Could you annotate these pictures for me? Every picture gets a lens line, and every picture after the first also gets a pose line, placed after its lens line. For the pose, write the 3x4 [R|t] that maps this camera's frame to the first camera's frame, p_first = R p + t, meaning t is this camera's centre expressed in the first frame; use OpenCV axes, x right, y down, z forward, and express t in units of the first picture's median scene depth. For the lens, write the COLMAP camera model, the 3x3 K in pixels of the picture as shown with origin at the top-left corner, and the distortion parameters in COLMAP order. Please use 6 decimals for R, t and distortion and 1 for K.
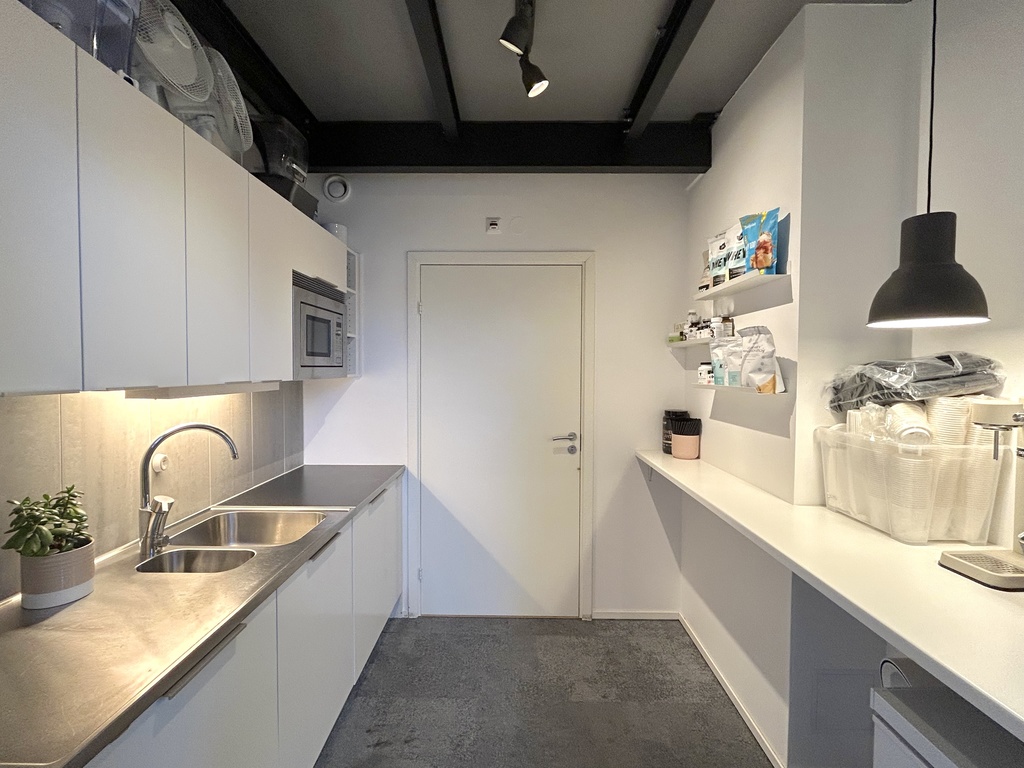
lens RADIAL K [[460.1, 0, 510.2], [0, 460.1, 381.0], [0, 0, 1]] dist [-0.001605, 0.000872]
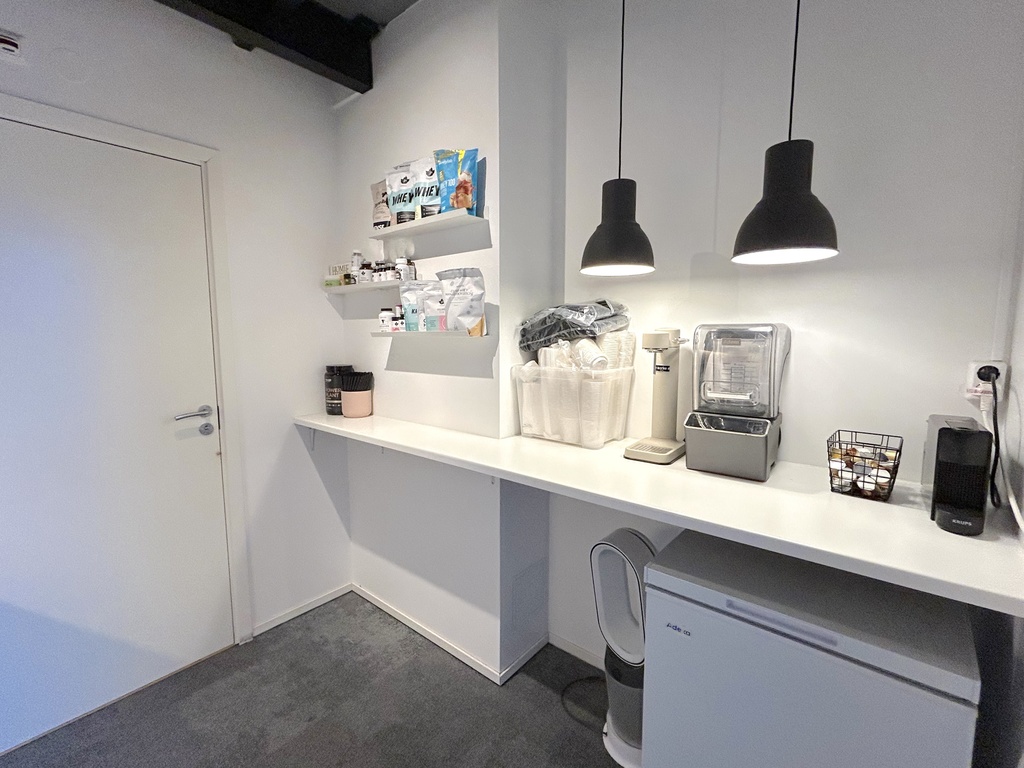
lens RADIAL K [[460.1, 0, 510.2], [0, 460.1, 381.0], [0, 0, 1]] dist [-0.001605, 0.000872]
pose [[0.629757, -0.088648, 0.771717, -0.159884], [0.026387, 0.995335, 0.092802, 0.028401], [-0.776344, -0.038080, 0.629158, 0.258266]]
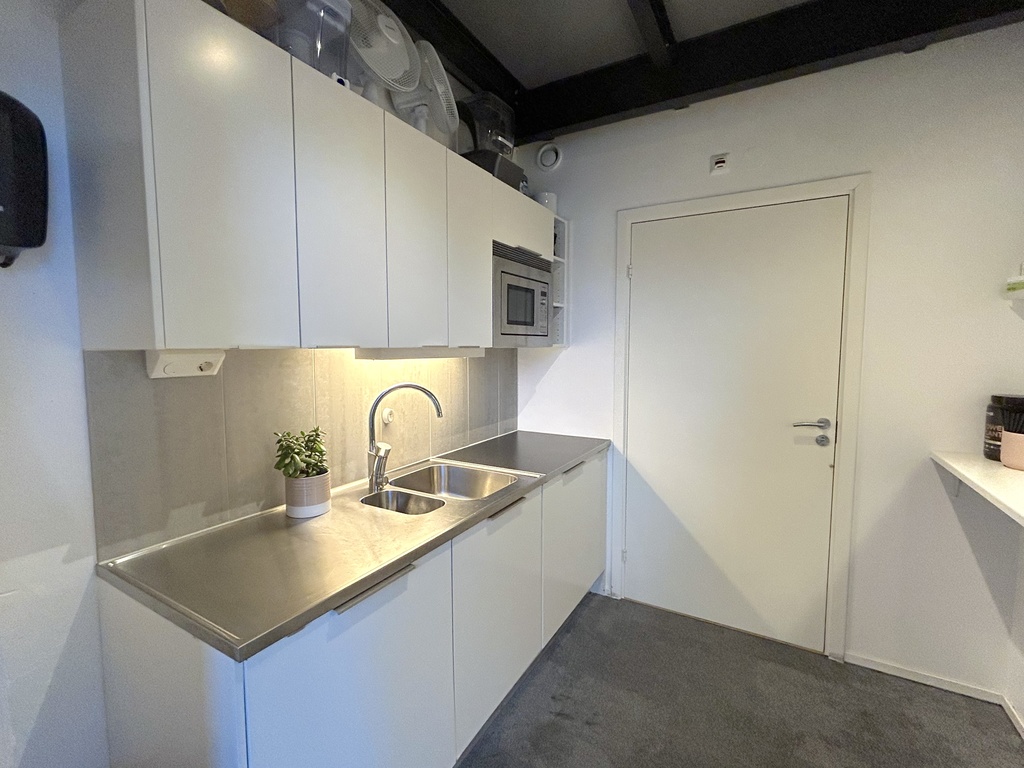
lens RADIAL K [[460.1, 0, 510.2], [0, 460.1, 381.0], [0, 0, 1]] dist [-0.001605, 0.000872]
pose [[0.868699, 0.032537, -0.494270, 0.081154], [-0.008795, 0.998696, 0.050284, 0.021749], [0.495262, -0.039335, 0.867853, 0.107303]]
